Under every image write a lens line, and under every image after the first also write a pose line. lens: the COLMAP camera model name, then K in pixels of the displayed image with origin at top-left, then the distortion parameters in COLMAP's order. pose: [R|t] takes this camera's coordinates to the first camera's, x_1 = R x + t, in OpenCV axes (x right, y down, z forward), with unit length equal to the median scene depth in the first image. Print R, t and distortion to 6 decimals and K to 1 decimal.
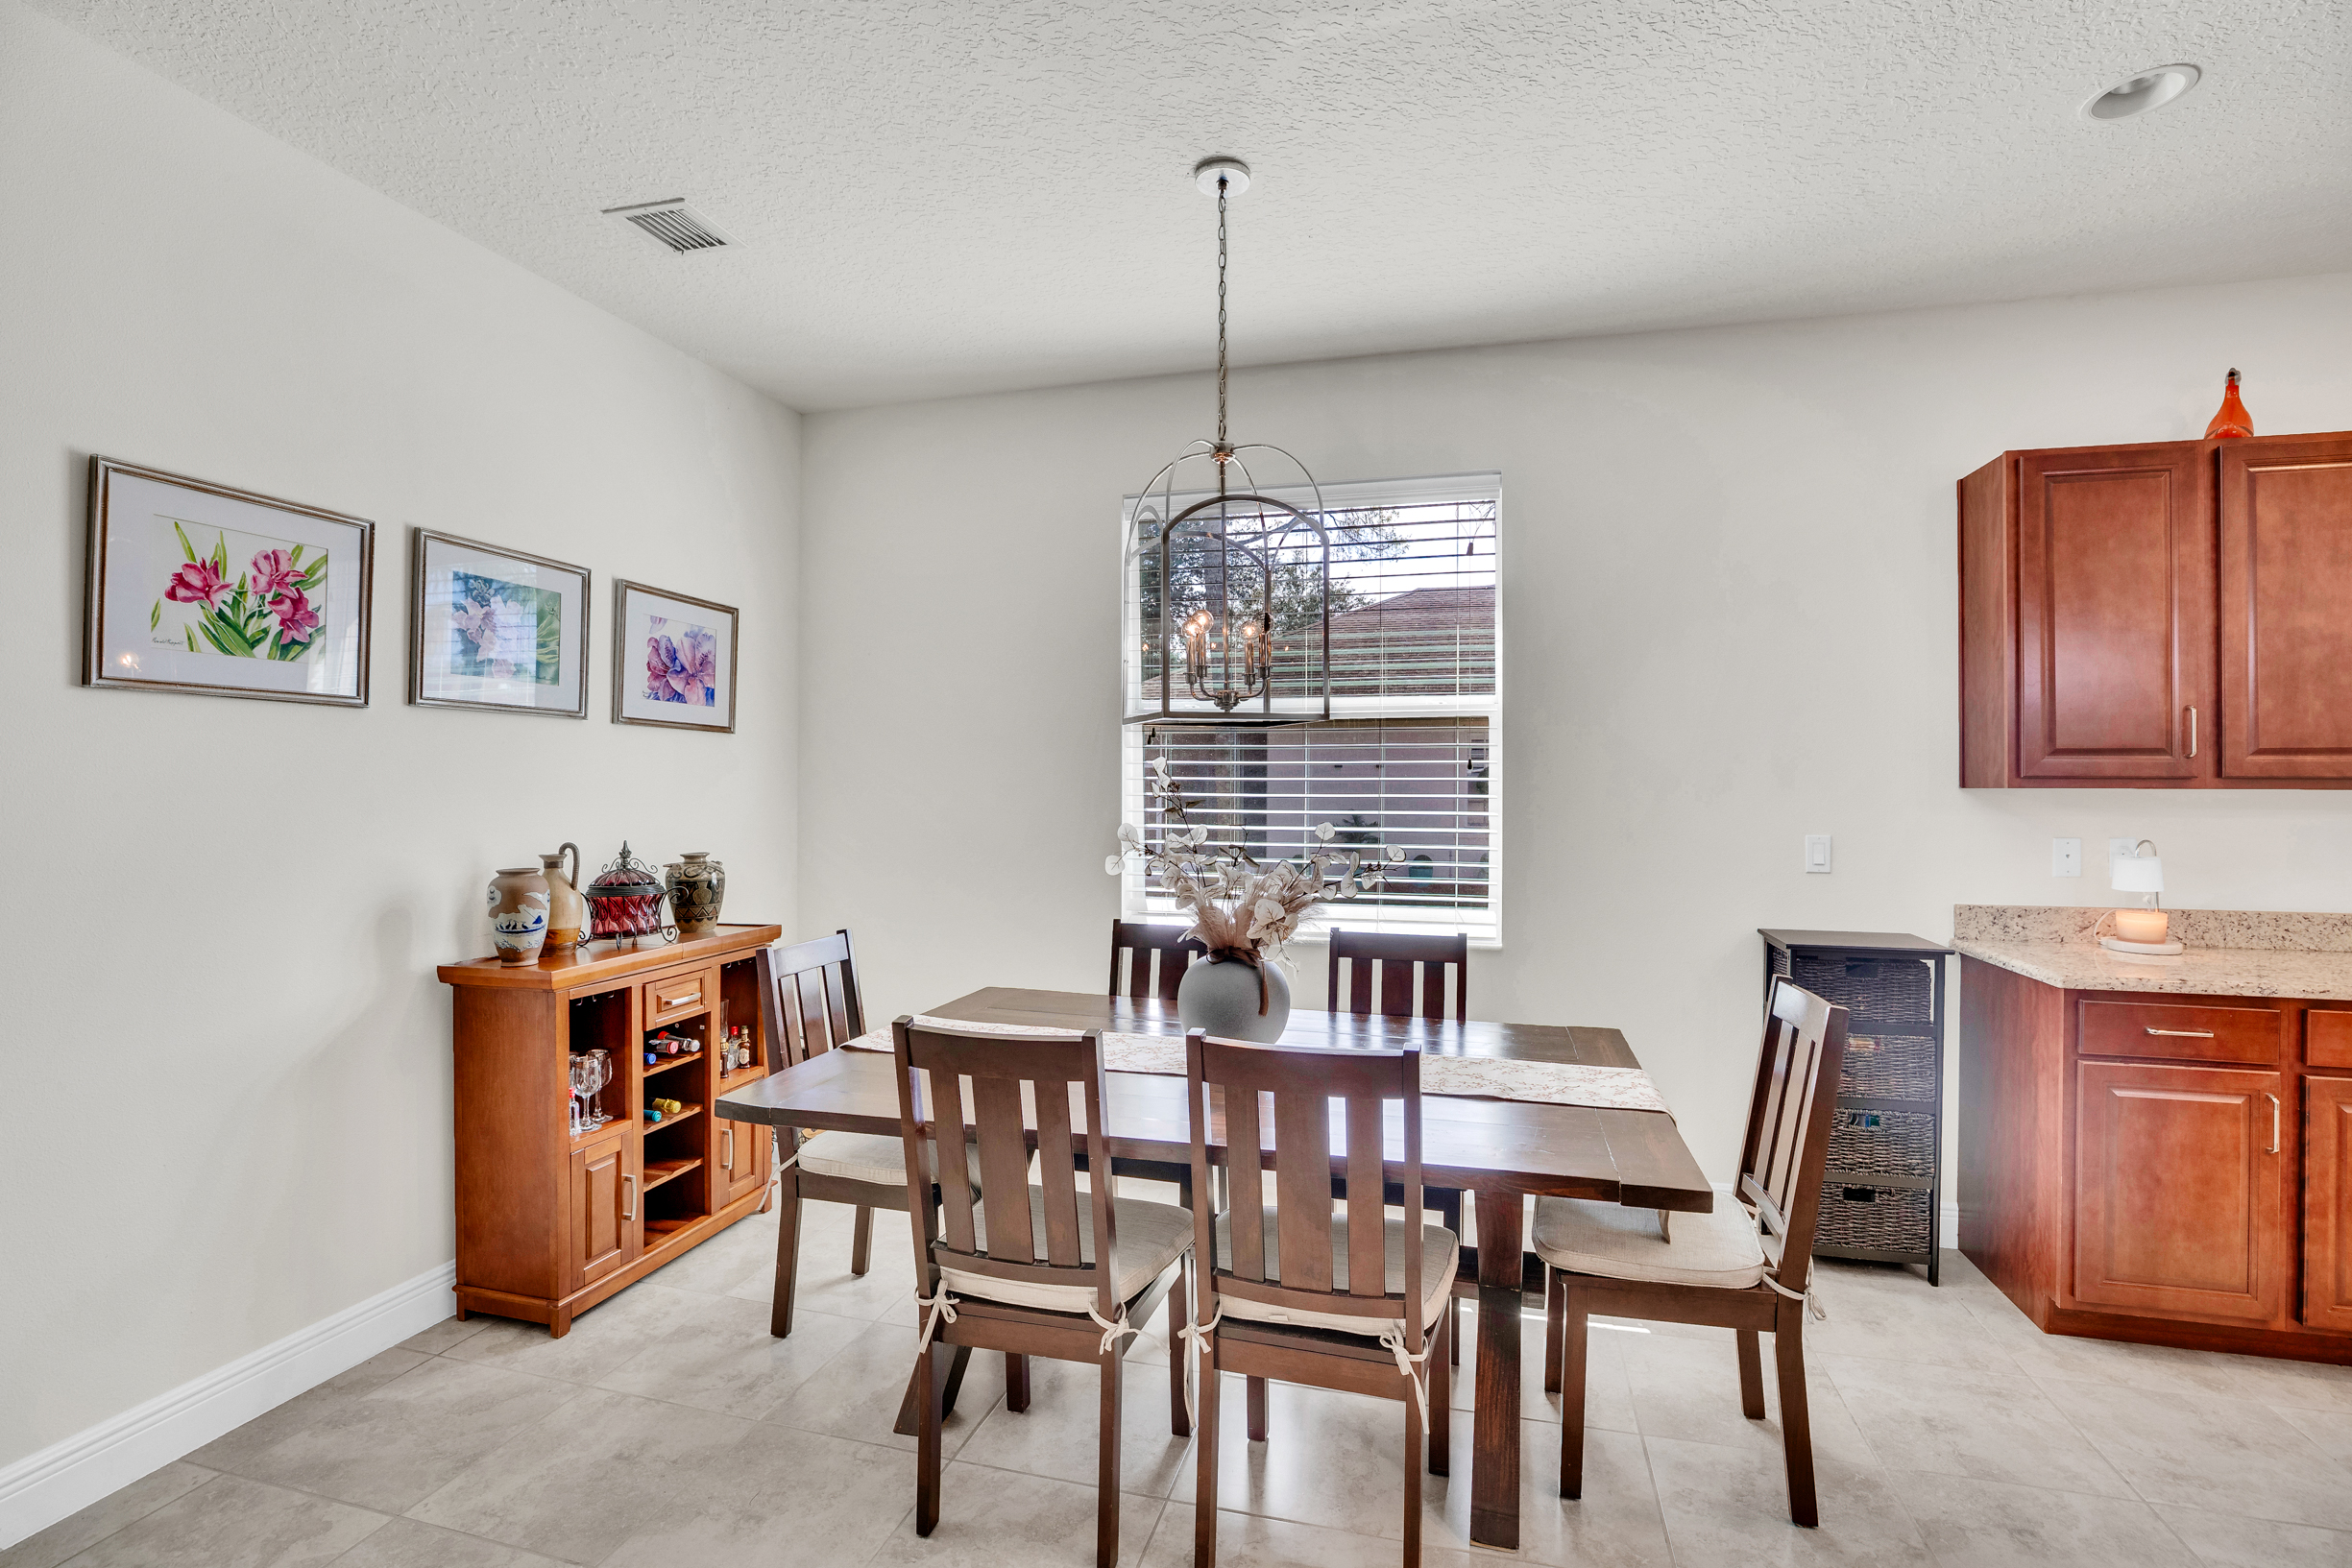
lens RADIAL K [[1082.0, 0, 1186.6], [0, 1082.0, 780.0], [0, 0, 1]] dist [-0.047050, 0.014979]
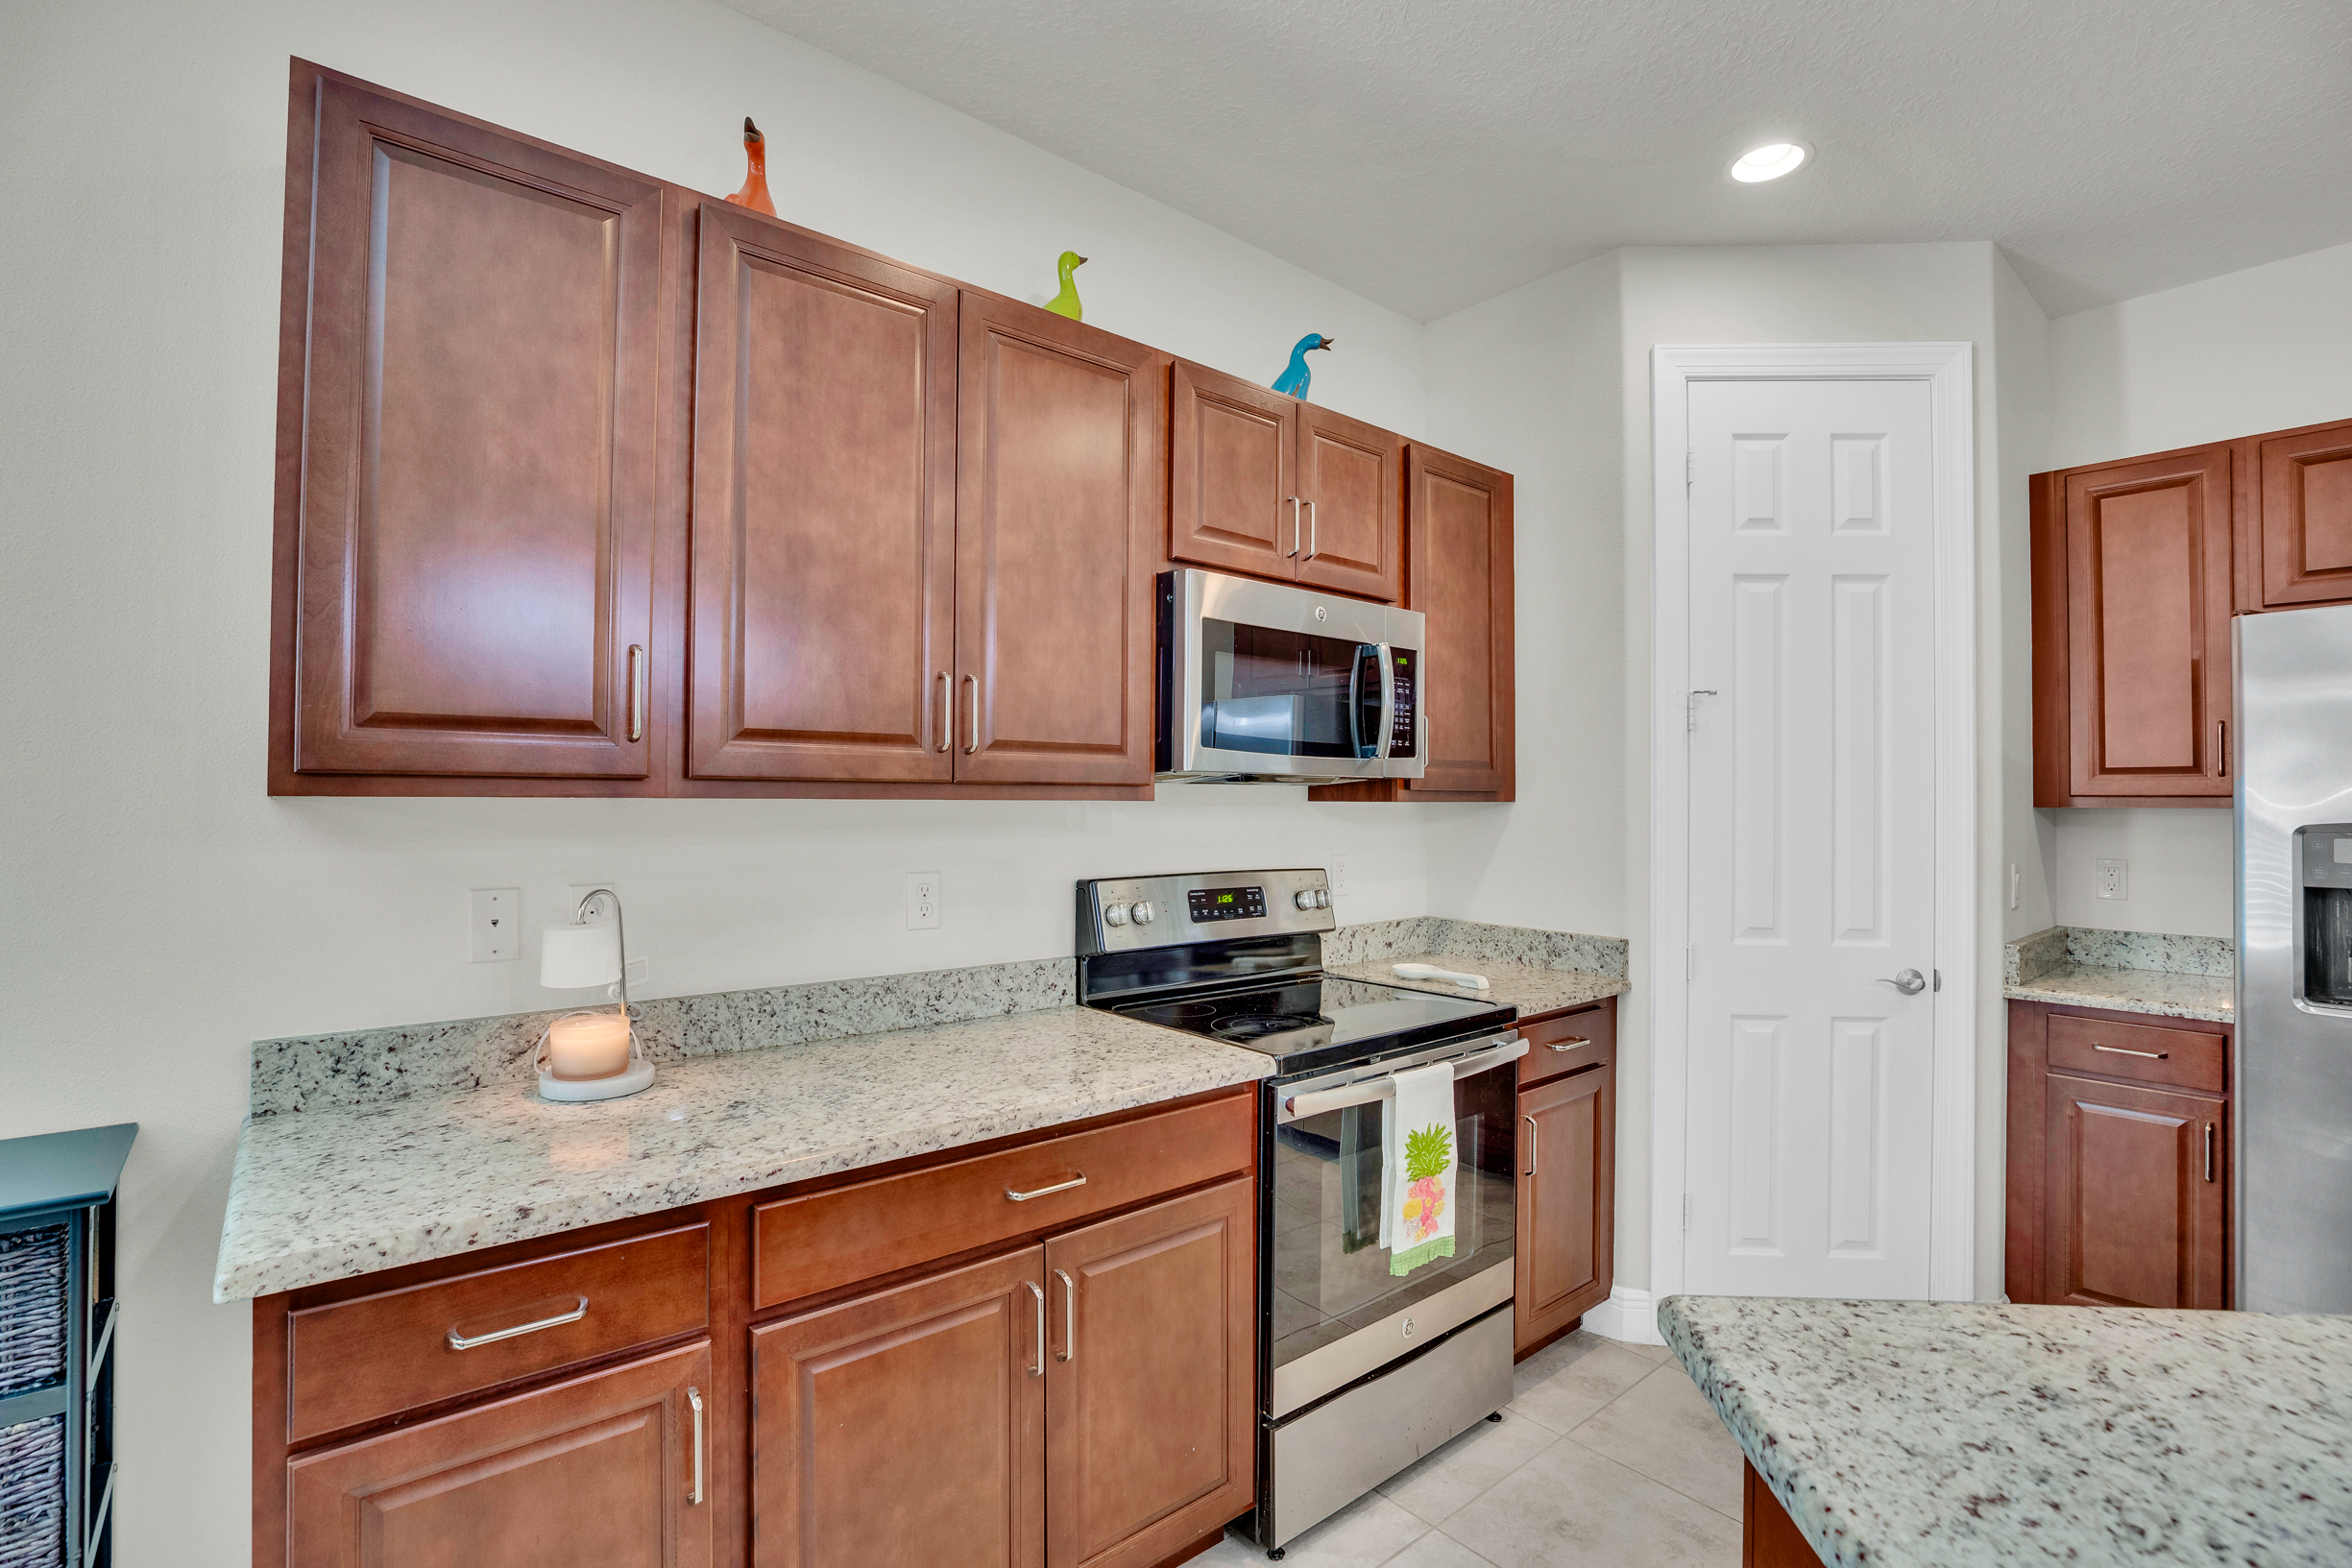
lens RADIAL K [[1082.0, 0, 1186.6], [0, 1082.0, 780.0], [0, 0, 1]] dist [-0.047050, 0.014979]
pose [[0.566934, 0.014061, 0.823643, 0.653378], [-0.005174, 0.999895, -0.013508, 0.005022], [-0.823747, 0.003396, 0.566947, 0.442957]]
